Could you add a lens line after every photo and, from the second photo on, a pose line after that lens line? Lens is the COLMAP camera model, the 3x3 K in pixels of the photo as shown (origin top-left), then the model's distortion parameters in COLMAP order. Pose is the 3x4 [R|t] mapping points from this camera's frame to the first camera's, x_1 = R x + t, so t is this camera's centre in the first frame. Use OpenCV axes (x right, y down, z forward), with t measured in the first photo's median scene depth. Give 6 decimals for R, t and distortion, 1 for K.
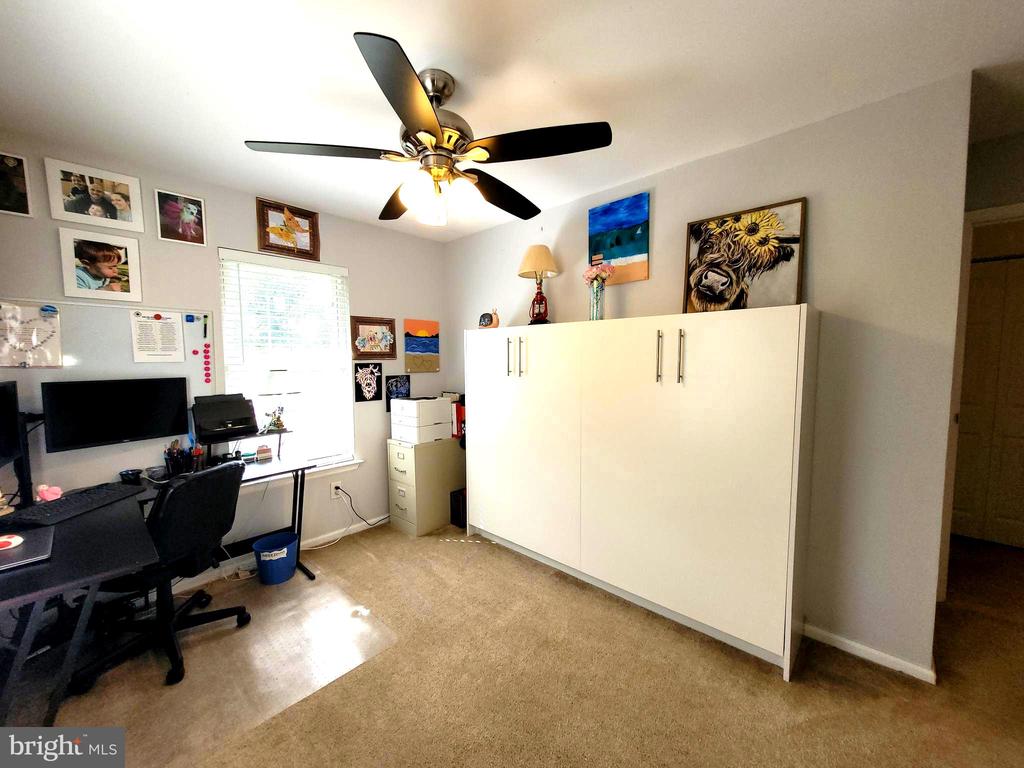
lens RADIAL K [[400.0, 0, 515.1], [0, 400.0, 381.8], [0, 0, 1]] dist [0.003821, -0.000317]
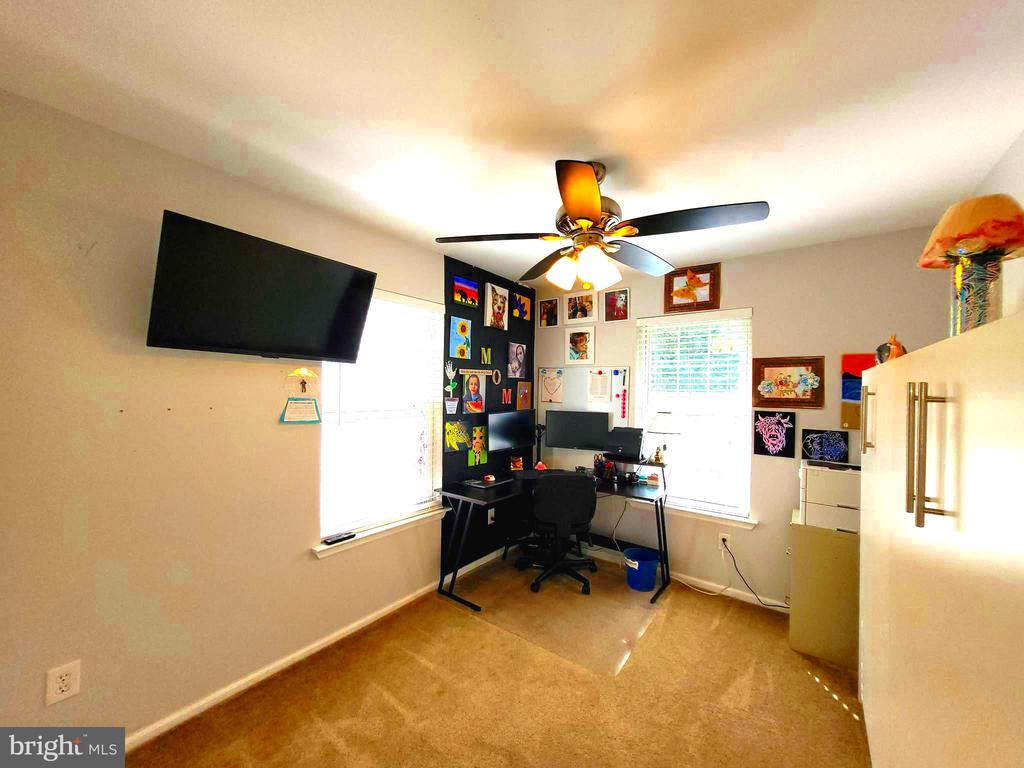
lens RADIAL K [[400.0, 0, 504.9], [0, 400.0, 386.5], [0, 0, 1]] dist [0.003821, -0.000317]
pose [[0.084939, -0.002093, -0.996384, 0.419568], [-0.083007, 0.996507, -0.009170, -0.042623], [0.992923, 0.083486, 0.084469, 0.340677]]
